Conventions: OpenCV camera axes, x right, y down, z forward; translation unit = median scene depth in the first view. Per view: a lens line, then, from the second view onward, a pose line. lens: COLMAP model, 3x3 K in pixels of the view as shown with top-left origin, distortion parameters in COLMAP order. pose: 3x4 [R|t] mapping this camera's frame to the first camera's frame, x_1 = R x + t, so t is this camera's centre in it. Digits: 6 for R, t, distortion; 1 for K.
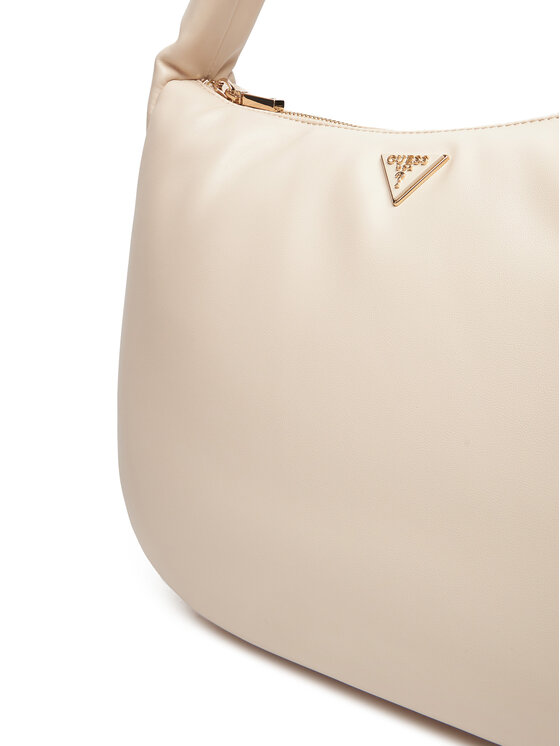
lens RADIAL K [[1065.9, 0, 280.0], [0, 1065.9, 373.0], [0, 0, 1]] dist [-0.108910, 0.005326]
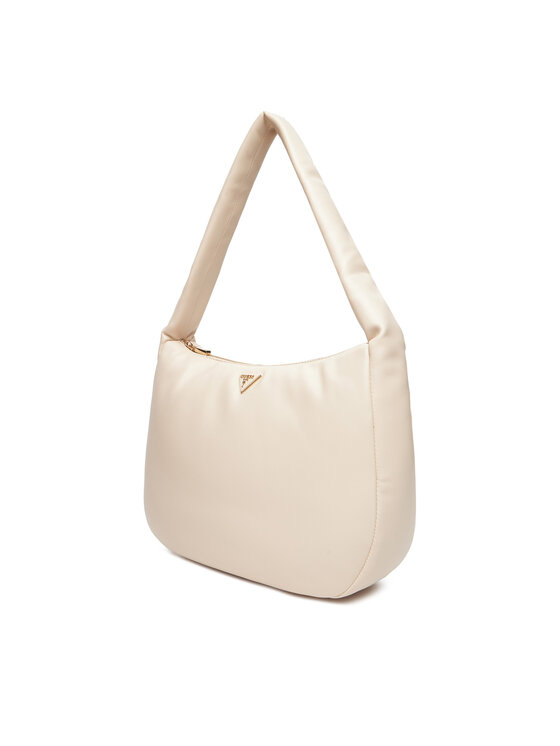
lens RADIAL K [[1065.9, 0, 280.0], [0, 1065.9, 373.0], [0, 0, 1]] dist [-0.108910, 0.005326]
pose [[0.998456, -0.010358, -0.054572, 0.298418], [0.001774, 0.987906, -0.155046, 0.181447], [0.055518, 0.154710, 0.986399, -1.439103]]
